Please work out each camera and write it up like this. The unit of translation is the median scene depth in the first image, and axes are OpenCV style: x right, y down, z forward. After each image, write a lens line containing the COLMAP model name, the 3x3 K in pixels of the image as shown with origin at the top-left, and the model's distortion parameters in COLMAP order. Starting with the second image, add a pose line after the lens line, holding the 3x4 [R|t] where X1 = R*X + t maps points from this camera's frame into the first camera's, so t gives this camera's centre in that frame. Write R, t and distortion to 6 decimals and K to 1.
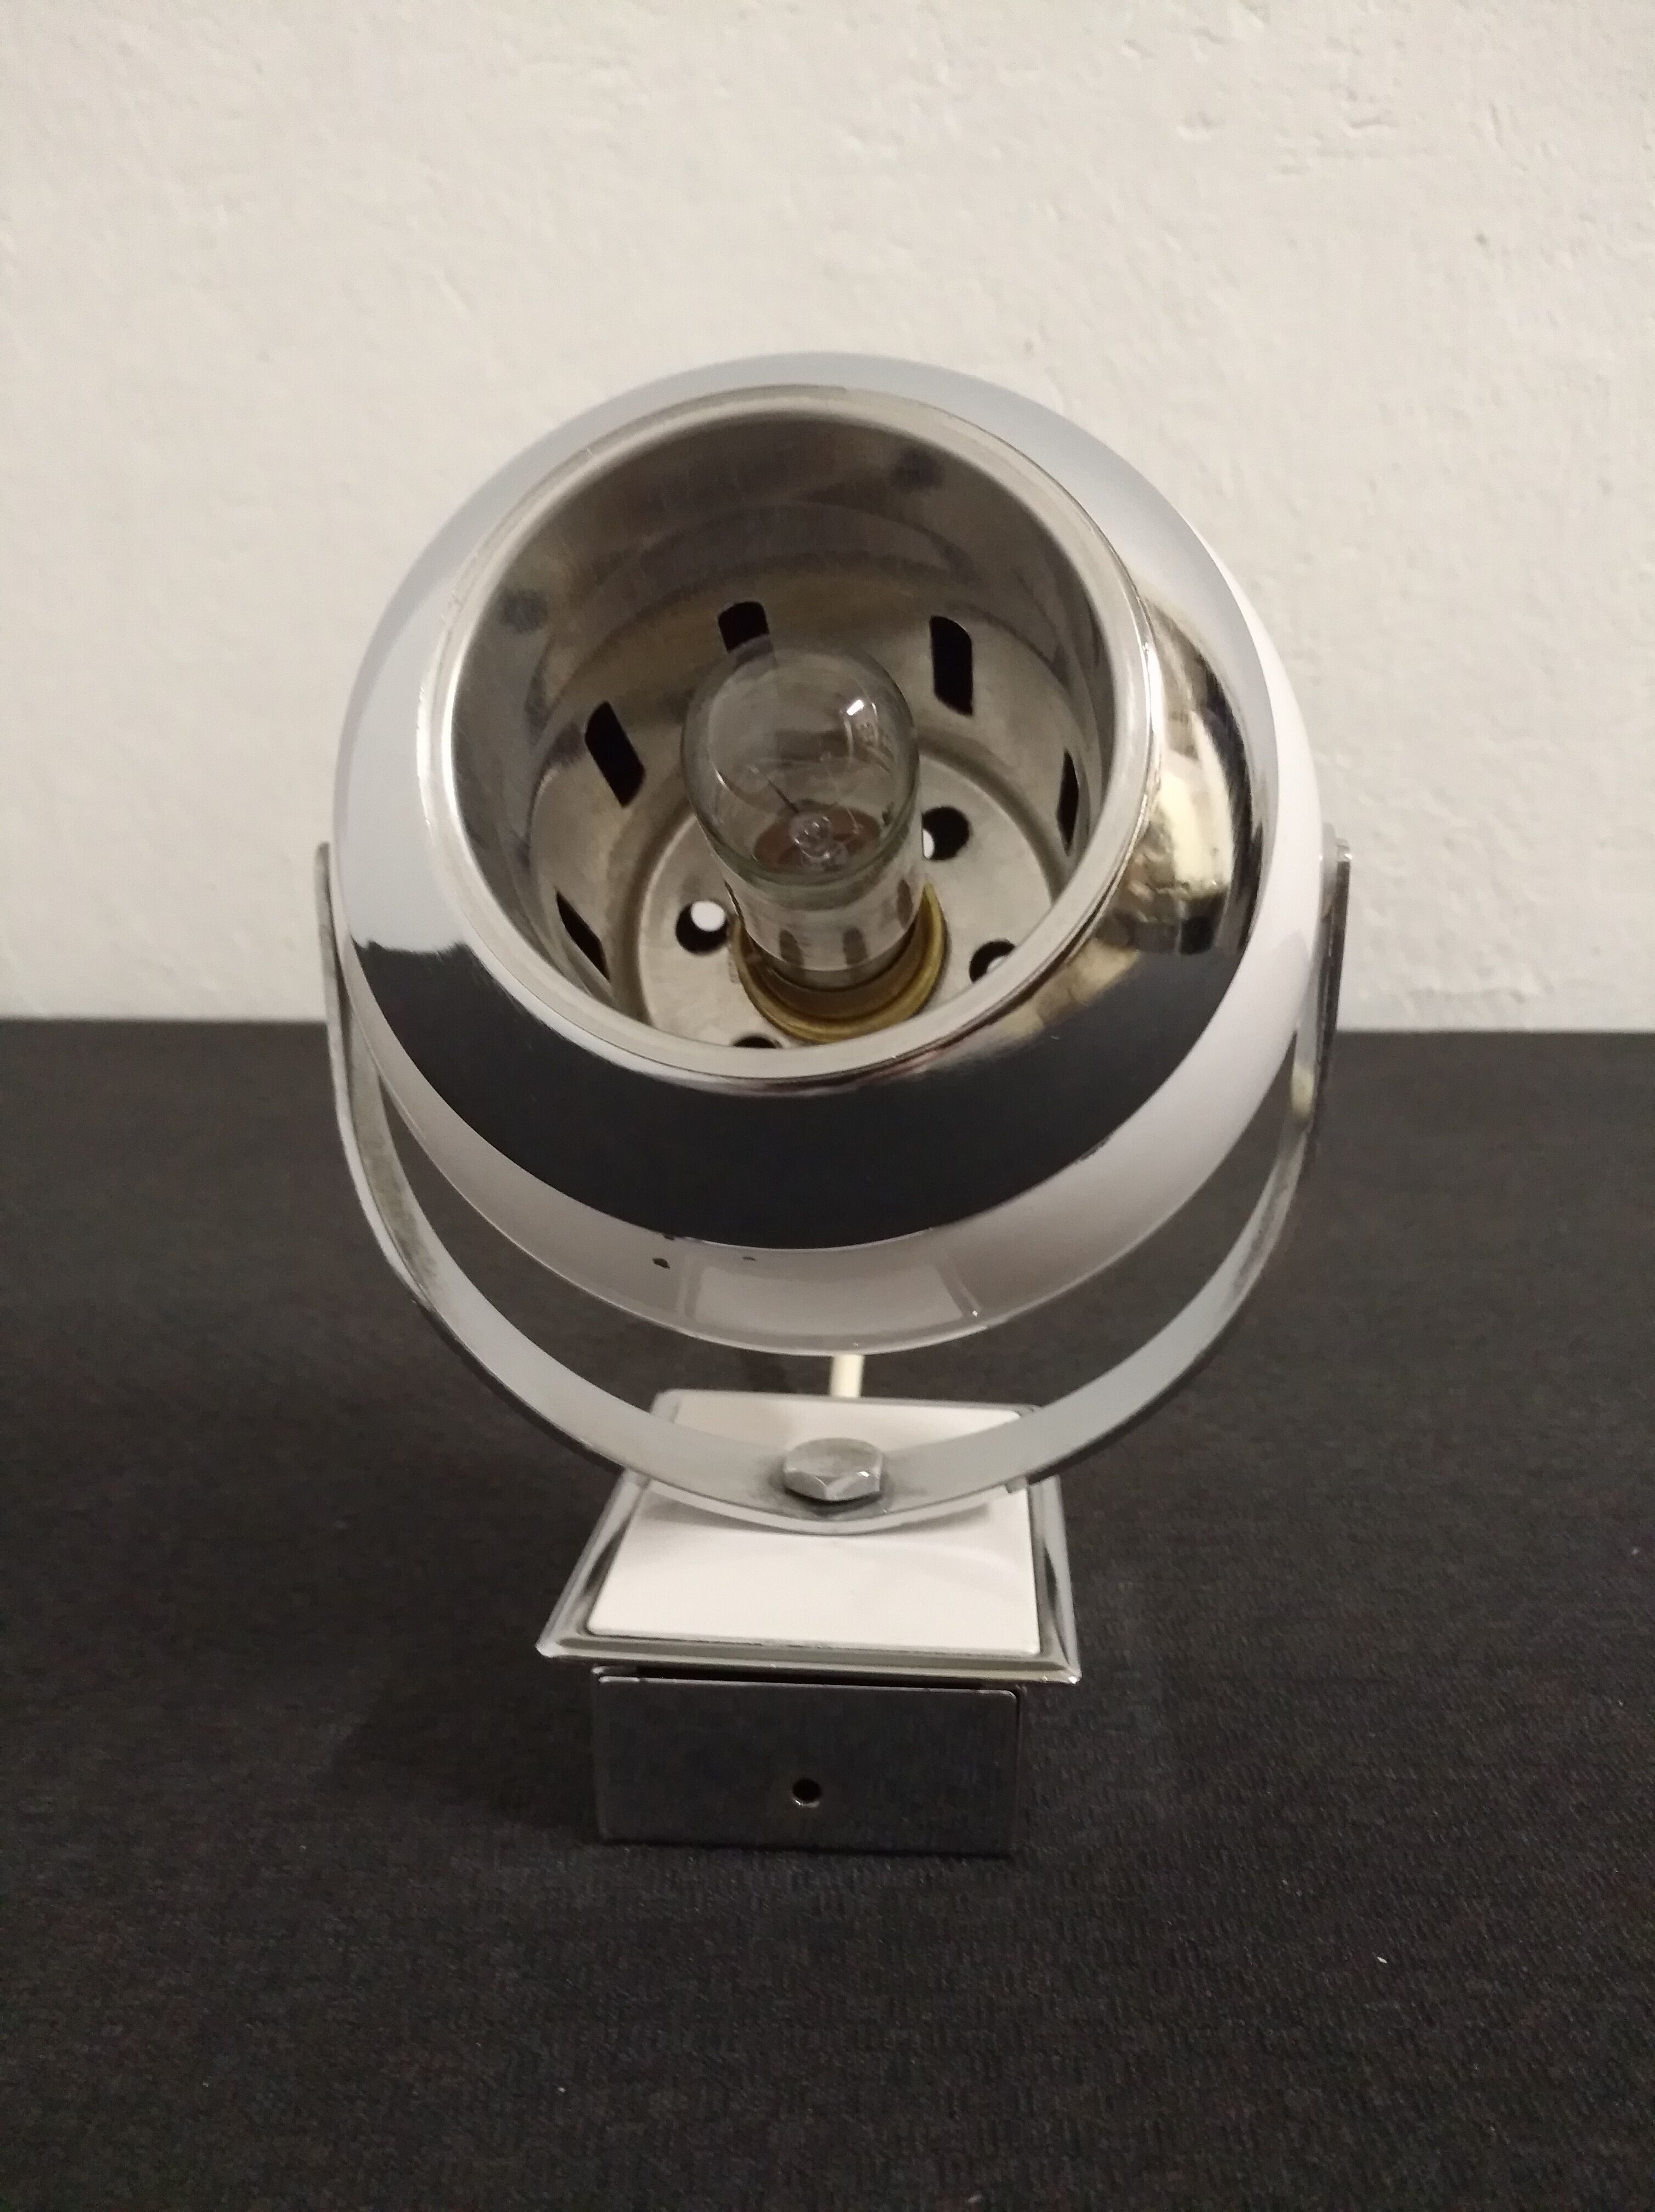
lens RADIAL K [[1758.3, 0, 830.3], [0, 1758.3, 1105.4], [0, 0, 1]] dist [-0.051283, 0.076069]
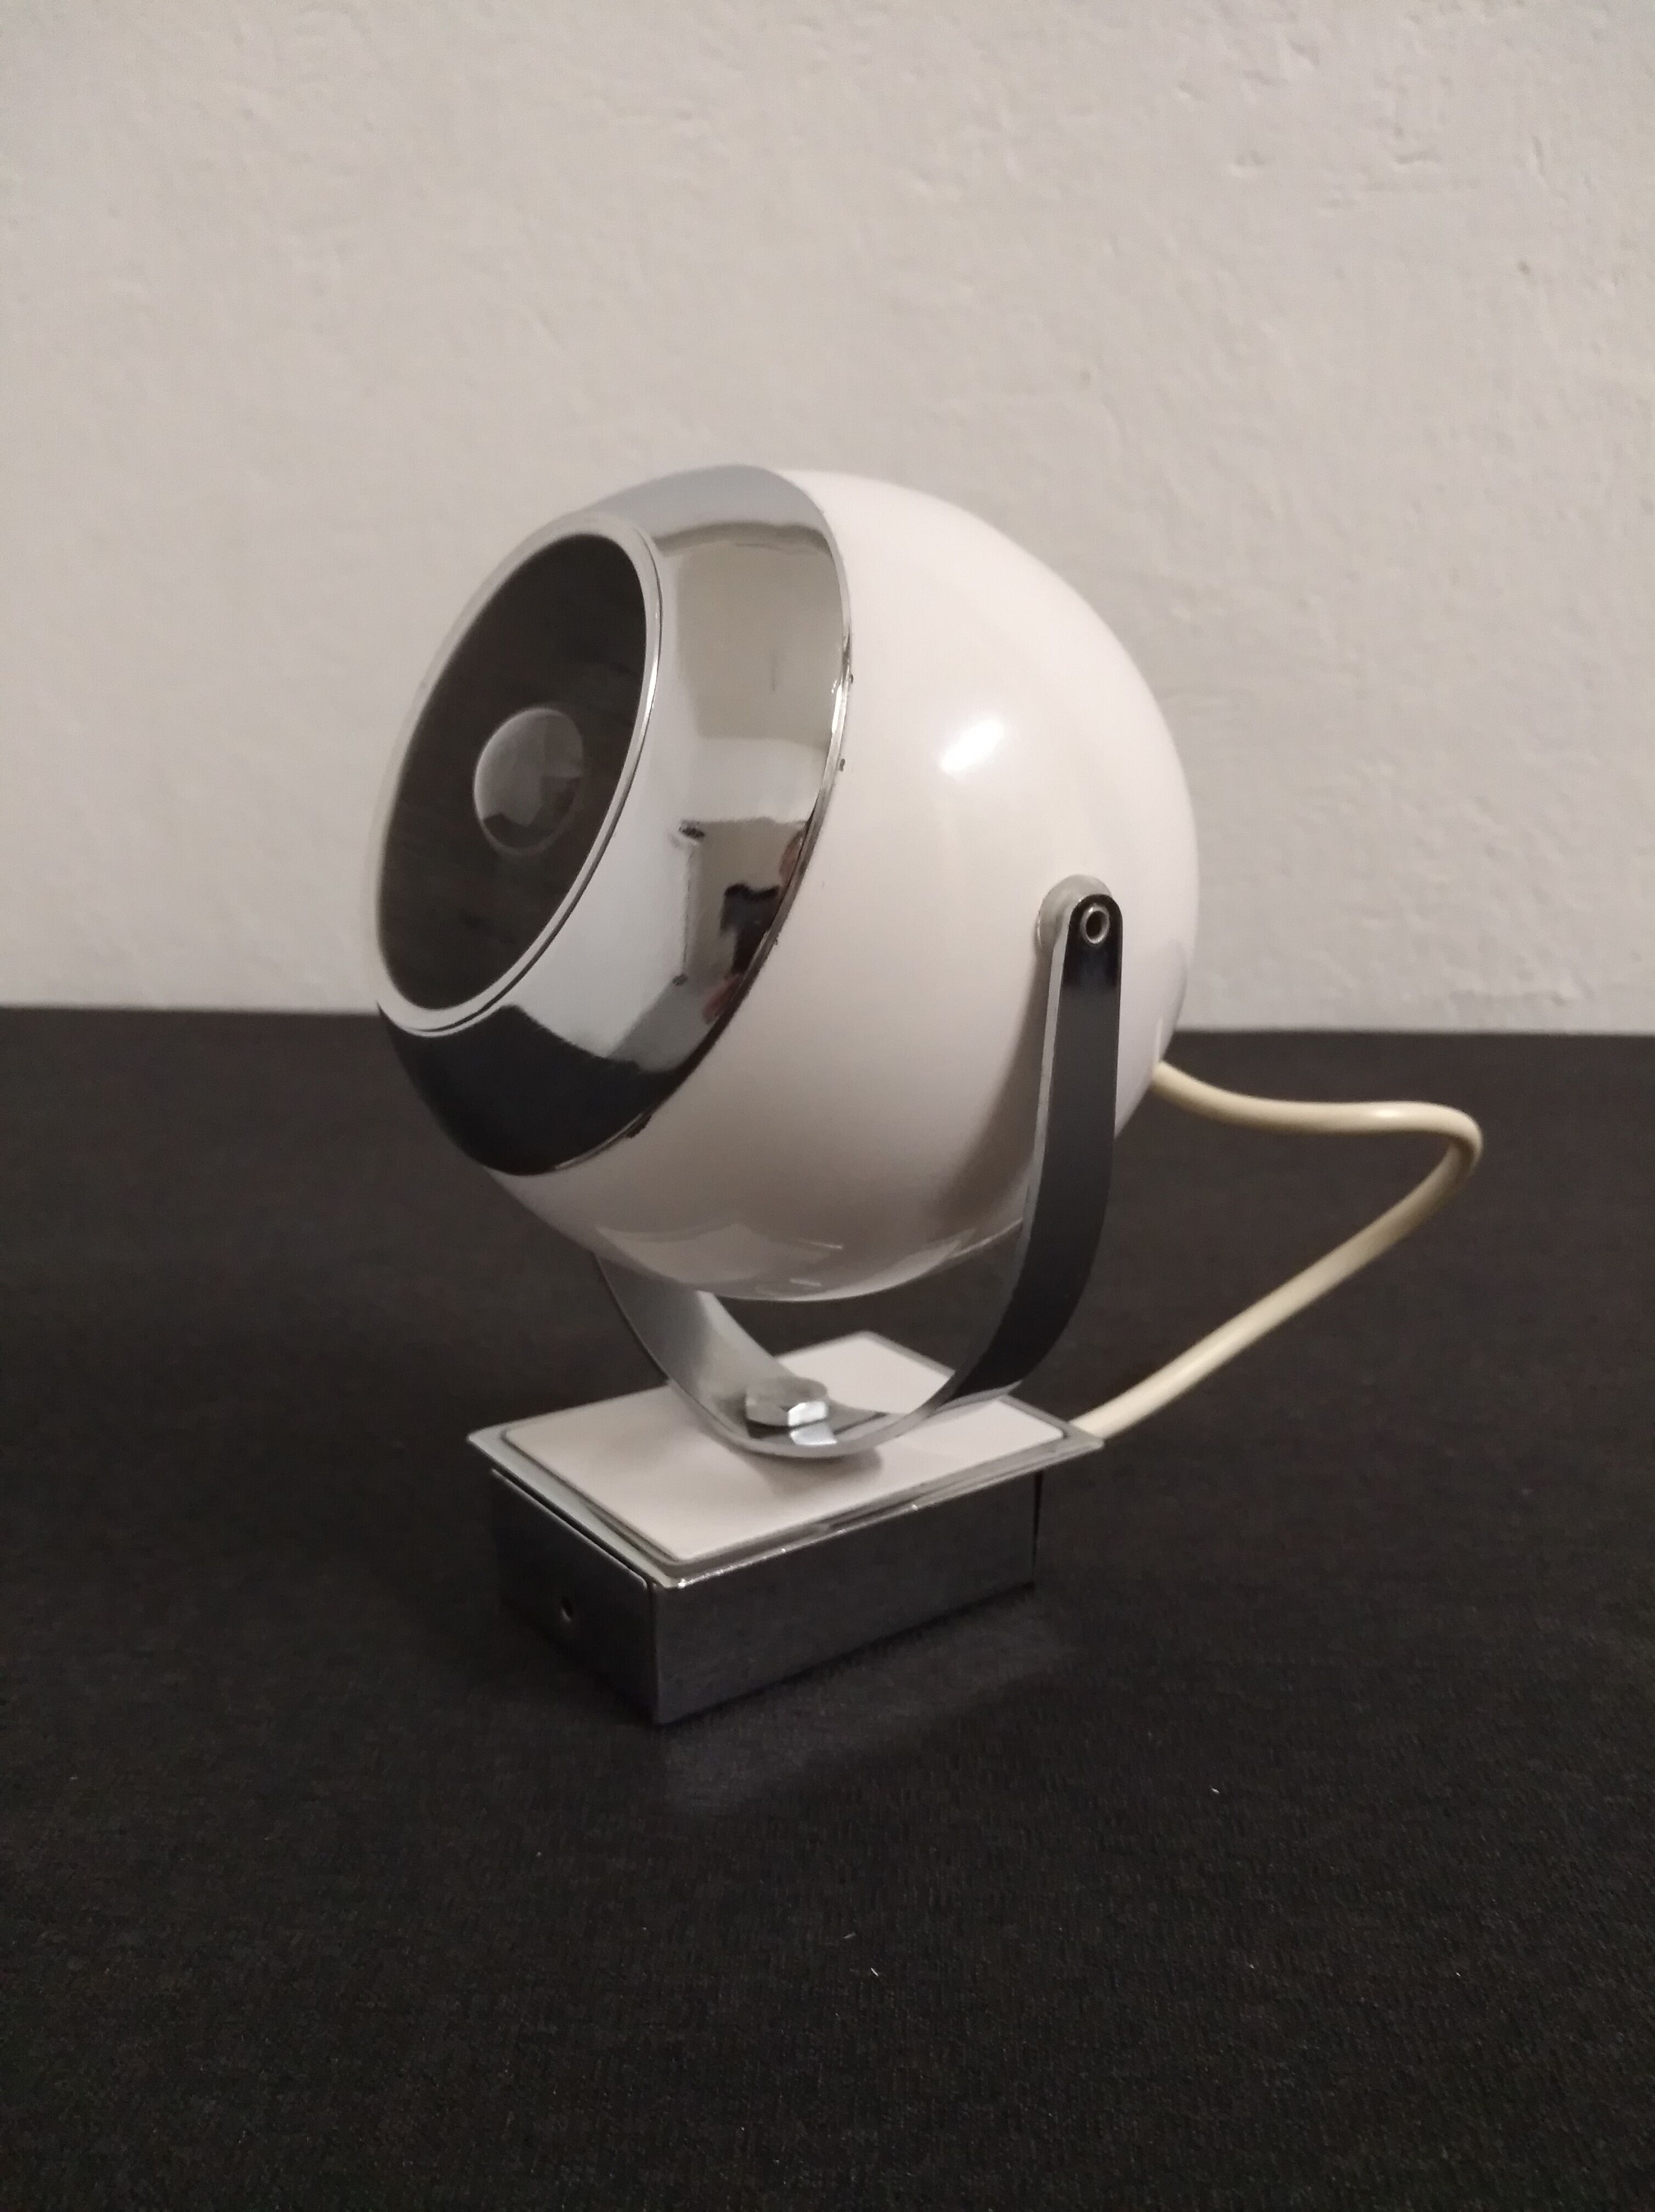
lens RADIAL K [[1758.3, 0, 830.3], [0, 1758.3, 1105.4], [0, 0, 1]] dist [-0.051283, 0.076069]
pose [[0.998092, 0.012750, -0.060418, 0.102605], [-0.012590, 0.999916, 0.003021, 0.010091], [0.060452, -0.002255, 0.998169, -0.205672]]
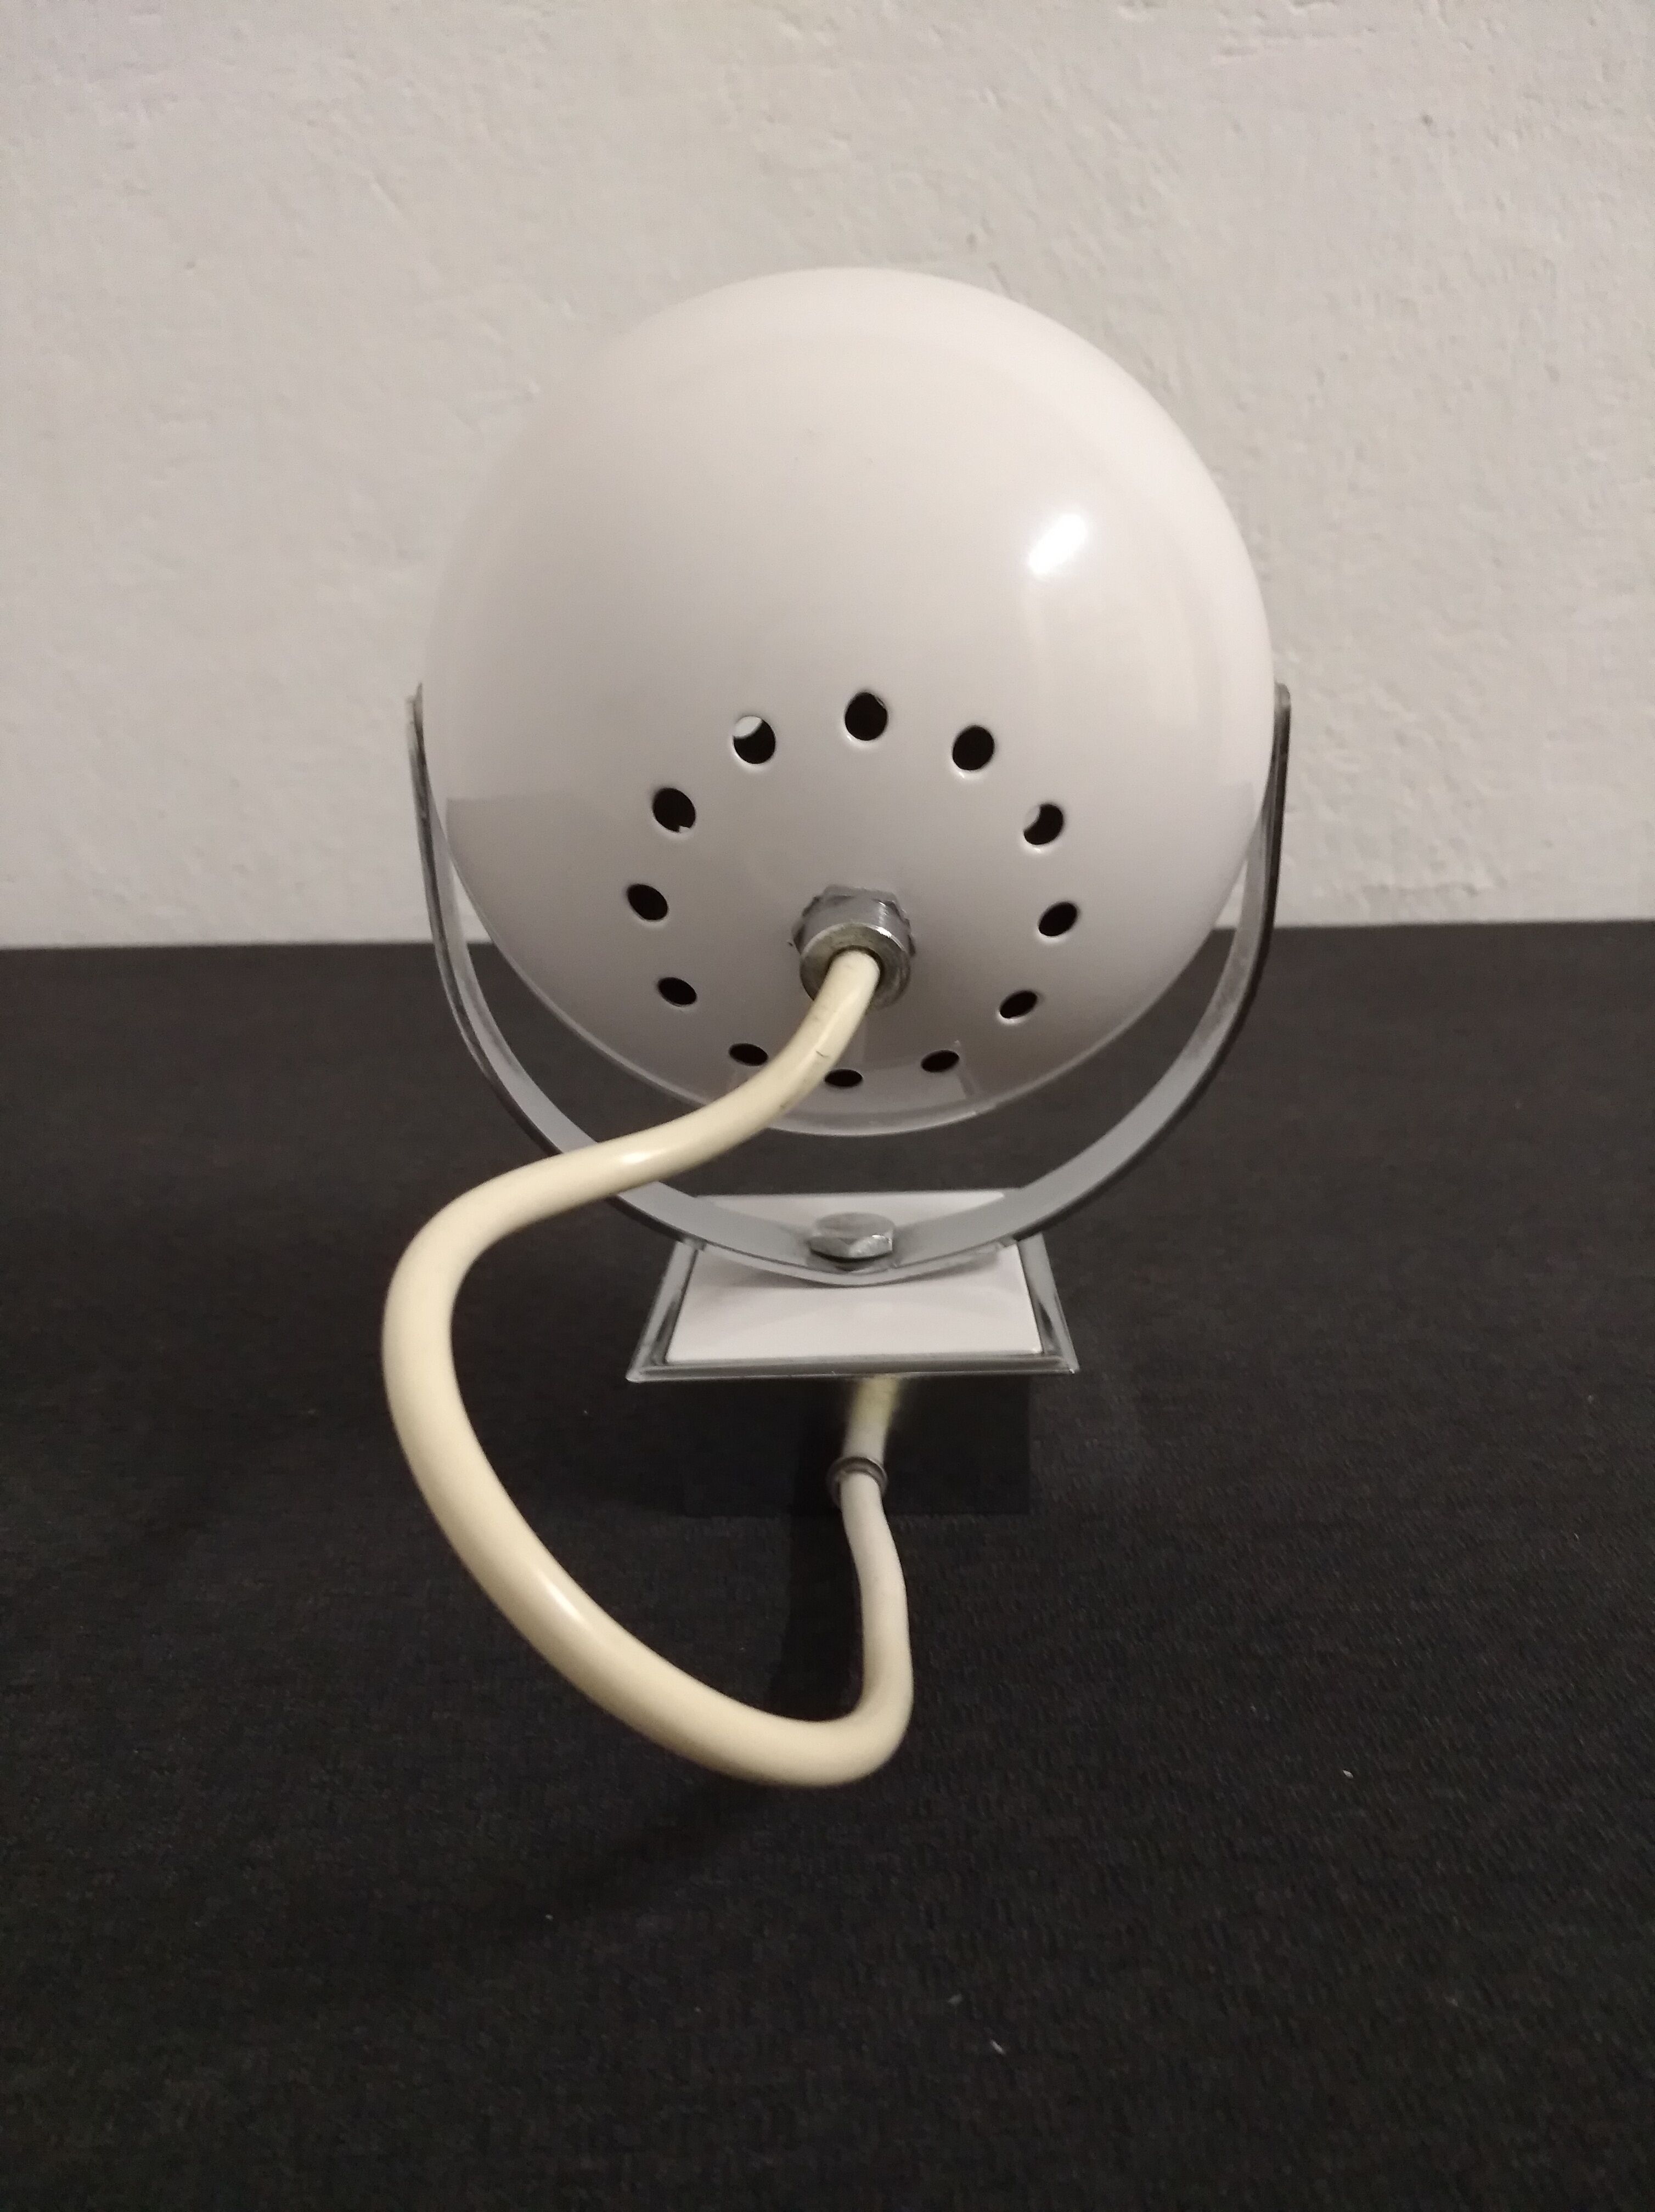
lens RADIAL K [[1751.2, 0, 827.5], [0, 1751.2, 1106.0], [0, 0, 1]] dist [-0.050534, 0.071519]
pose [[0.999480, -0.025682, 0.019498, 0.000771], [0.024867, 0.998851, 0.040975, 0.043115], [-0.020528, -0.040469, 0.998970, 0.001823]]
